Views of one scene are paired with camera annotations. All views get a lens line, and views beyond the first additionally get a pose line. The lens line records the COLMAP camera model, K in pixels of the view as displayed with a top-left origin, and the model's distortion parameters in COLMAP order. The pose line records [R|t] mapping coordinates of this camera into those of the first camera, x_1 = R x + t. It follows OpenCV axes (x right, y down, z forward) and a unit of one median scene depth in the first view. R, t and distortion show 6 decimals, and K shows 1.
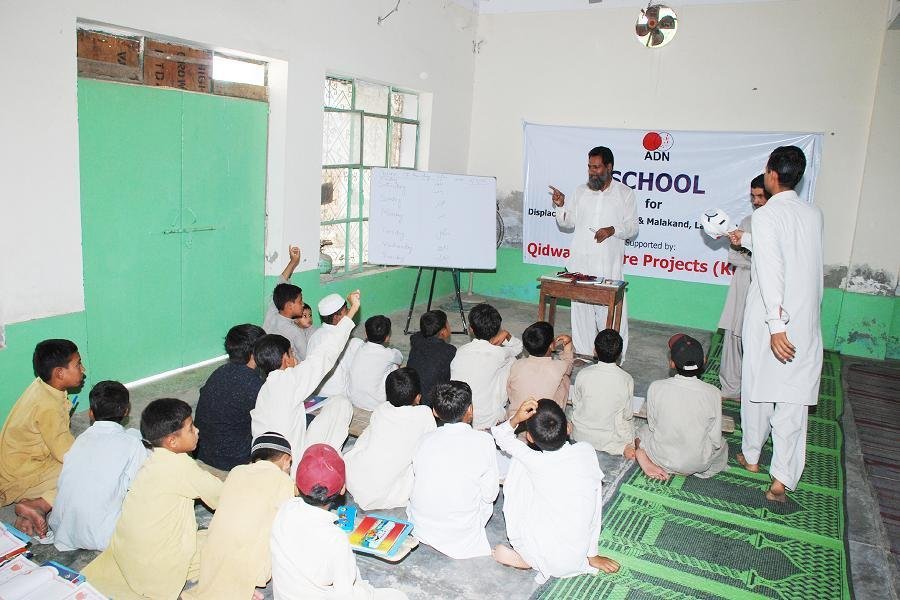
lens RADIAL K [[701.4, 0, 450.0], [0, 701.4, 300.0], [0, 0, 1]] dist [-0.123034, -0.000807]
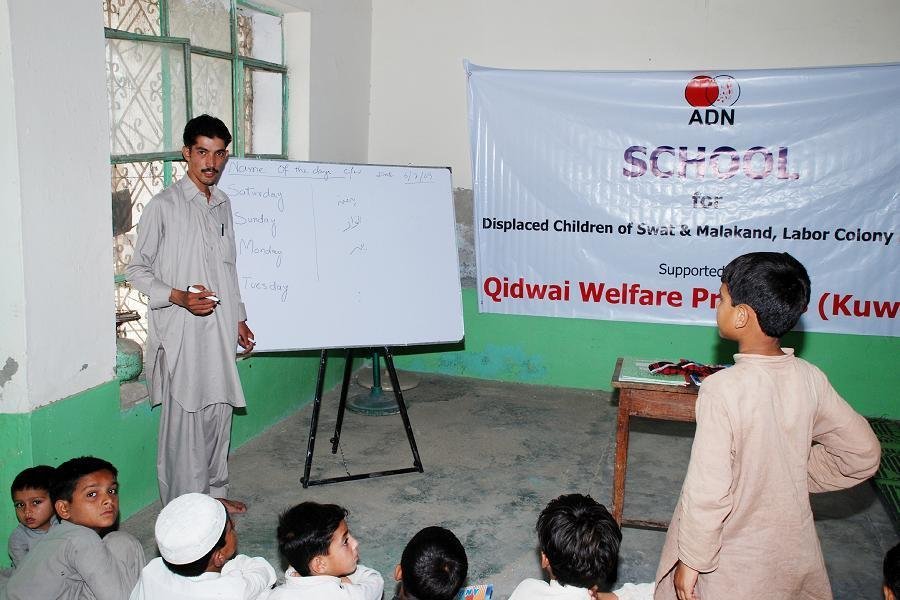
lens RADIAL K [[913.0, 0, 450.0], [0, 913.0, 300.0], [0, 0, 1]] dist [0.005365, 0.008124]
pose [[0.977432, -0.066776, 0.200420, -0.074369], [0.070546, 0.997440, -0.011724, -0.061449], [-0.199124, 0.025598, 0.979640, 0.294018]]
